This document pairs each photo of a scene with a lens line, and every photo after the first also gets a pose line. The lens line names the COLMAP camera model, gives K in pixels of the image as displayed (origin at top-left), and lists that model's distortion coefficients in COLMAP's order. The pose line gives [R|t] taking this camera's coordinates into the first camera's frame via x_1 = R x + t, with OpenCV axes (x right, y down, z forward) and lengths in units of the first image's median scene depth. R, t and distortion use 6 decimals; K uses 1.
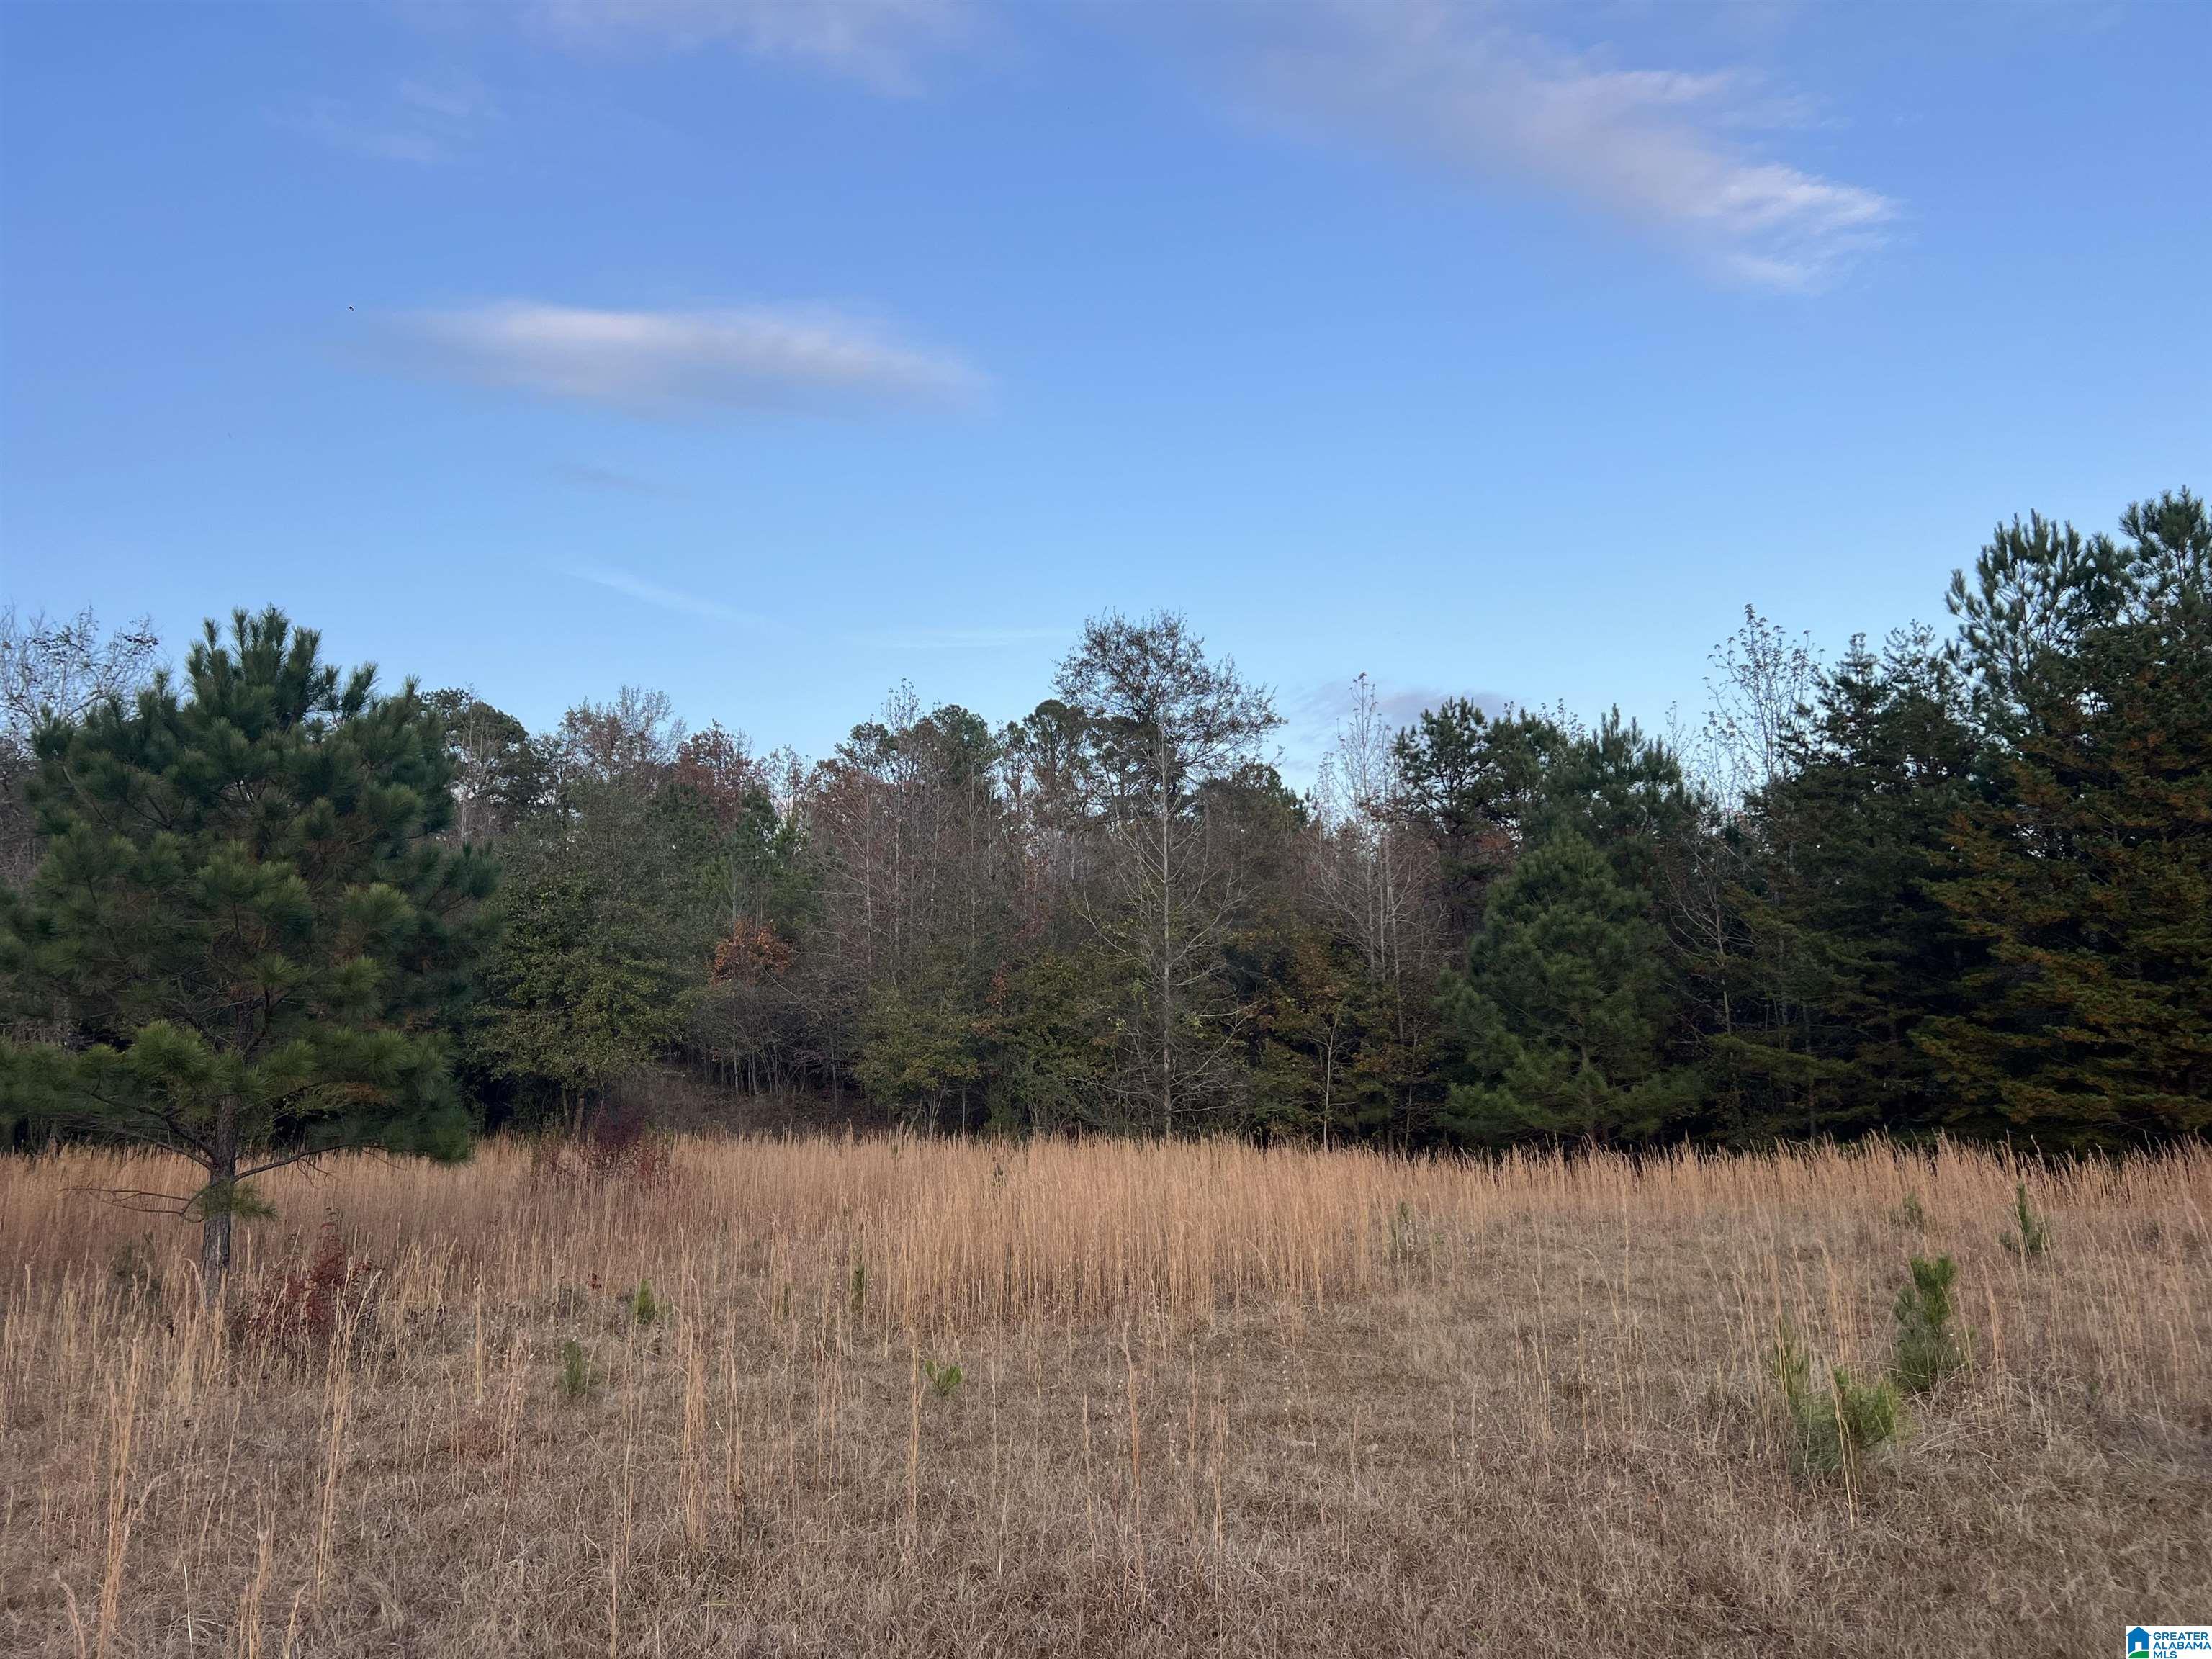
lens RADIAL K [[1641.1, 0, 1107.8], [0, 1641.1, 830.4], [0, 0, 1]] dist [0.027431, -0.066995]
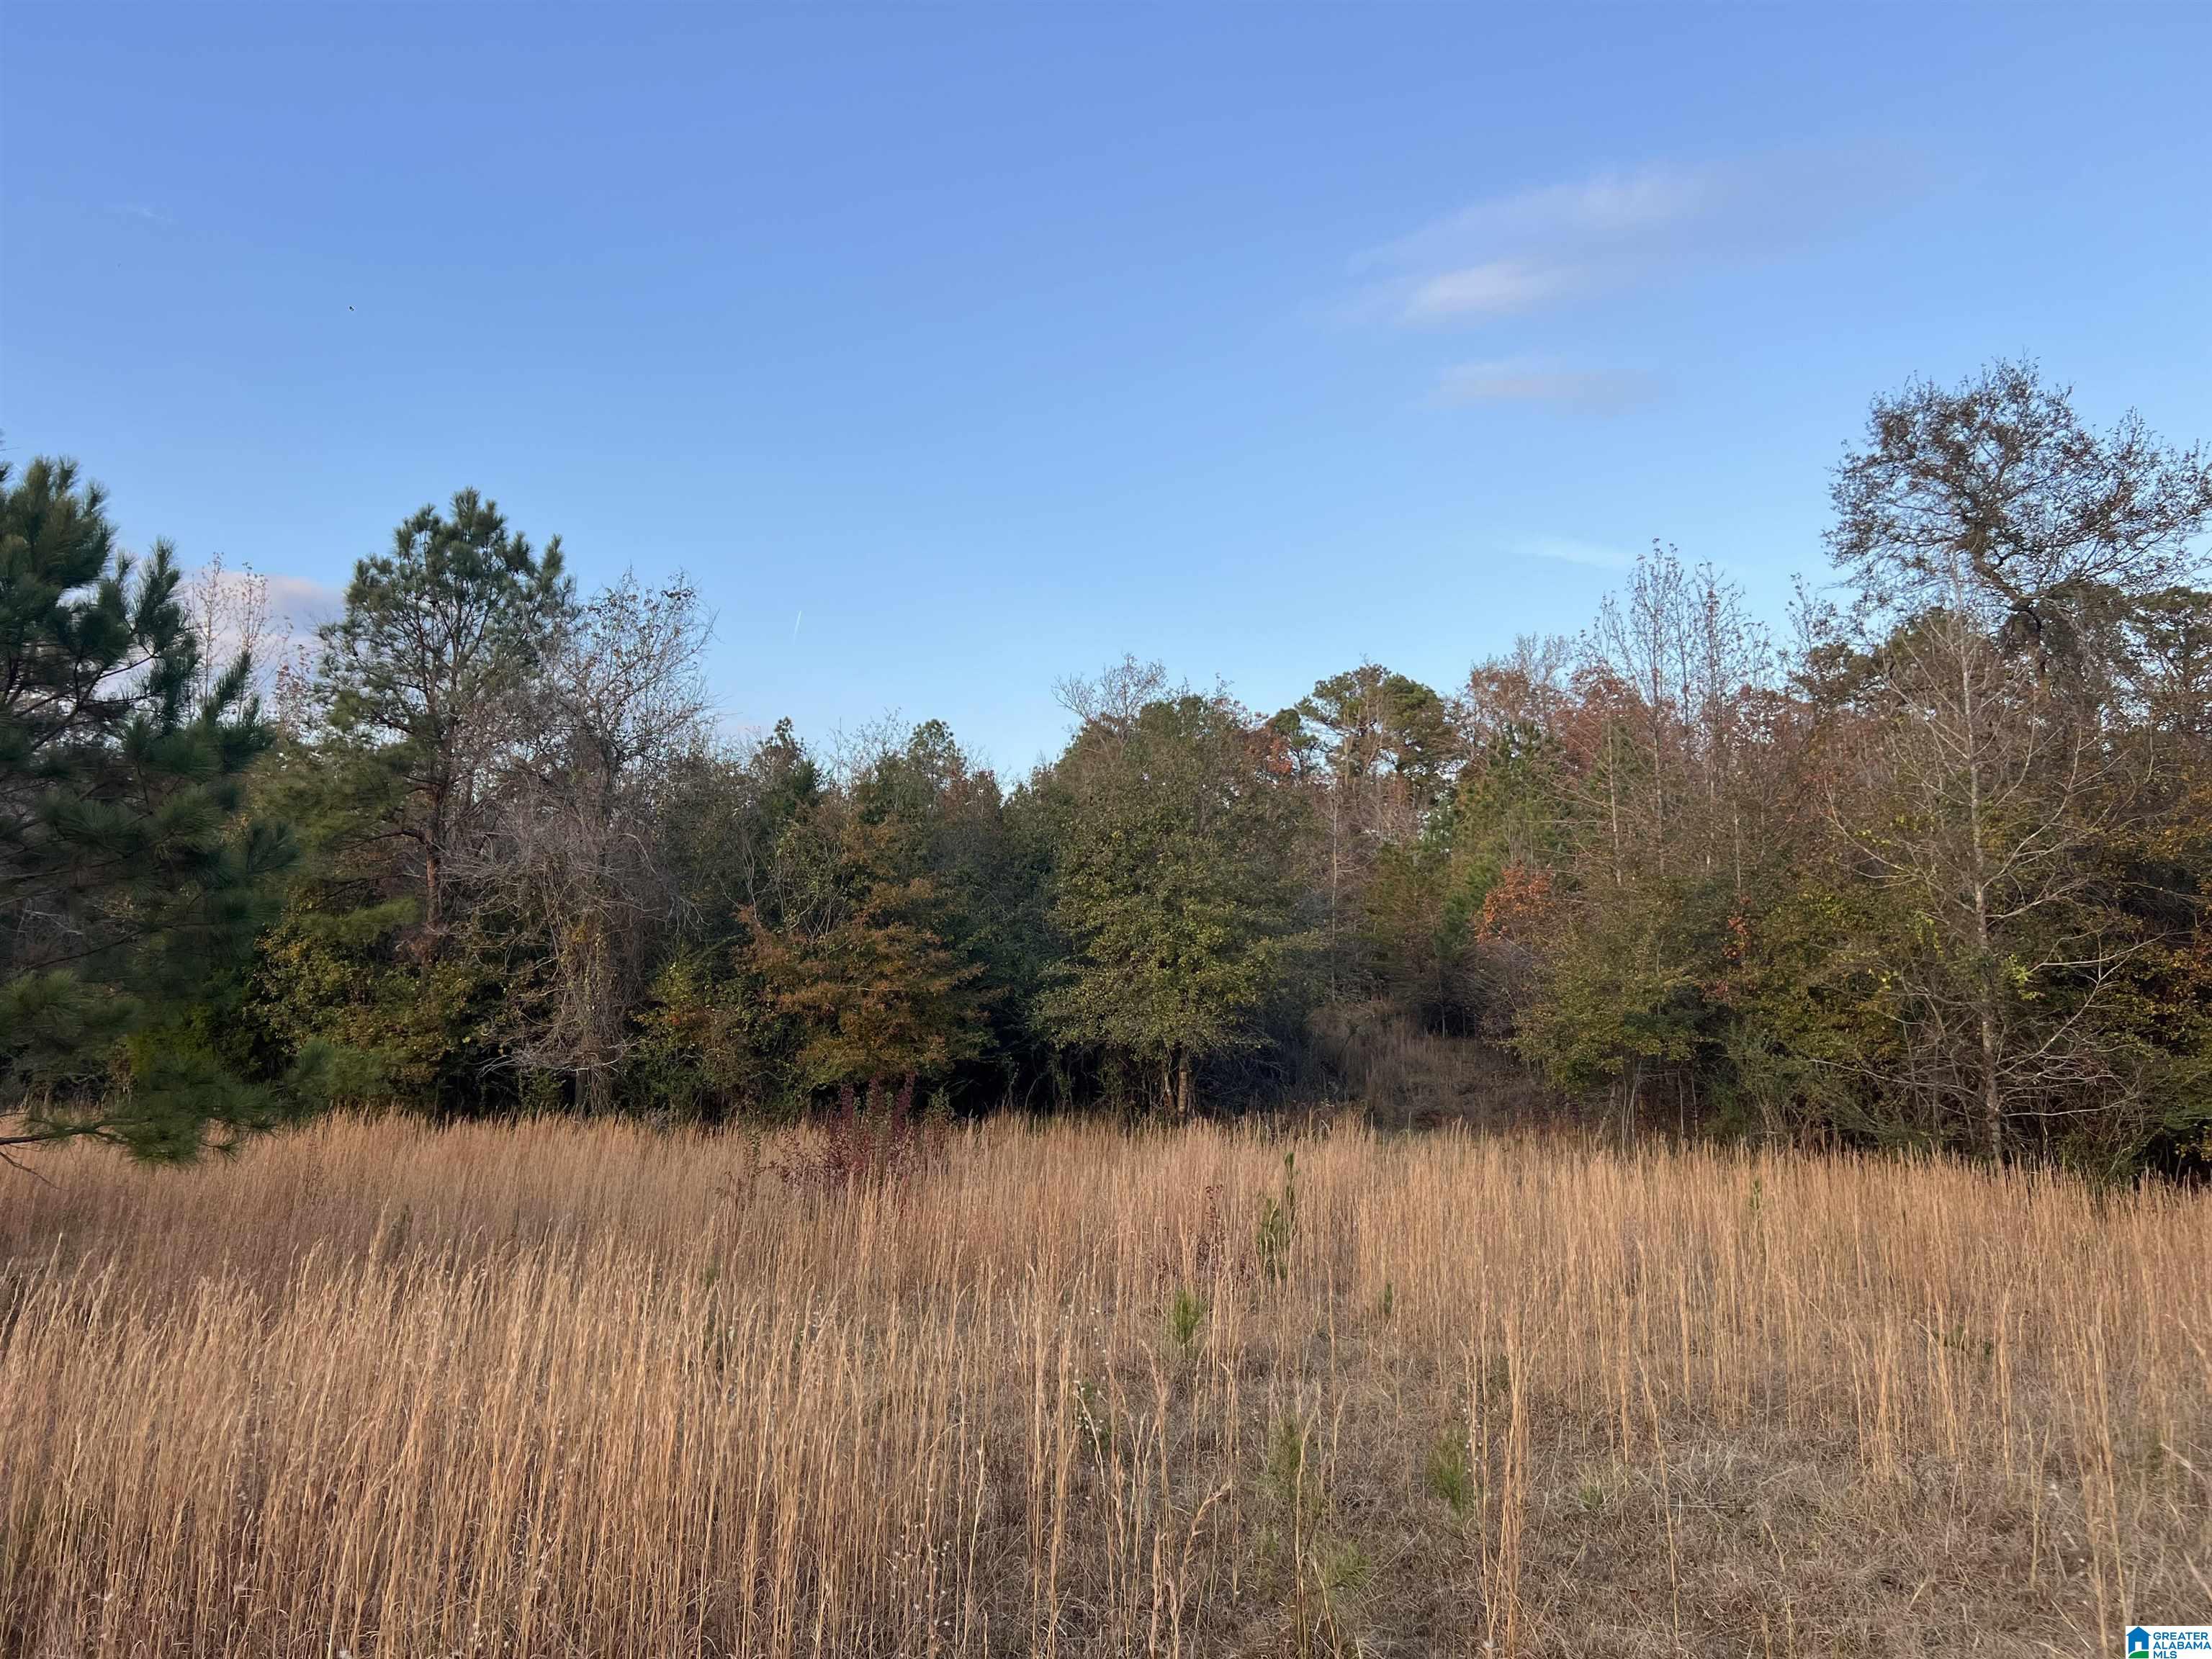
lens RADIAL K [[1641.1, 0, 1107.8], [0, 1641.1, 830.4], [0, 0, 1]] dist [0.027431, -0.066995]
pose [[0.791292, -0.068182, -0.607625, 0.160508], [0.070562, 0.997307, -0.020018, 0.049602], [0.607353, -0.027035, 0.793972, 0.290284]]
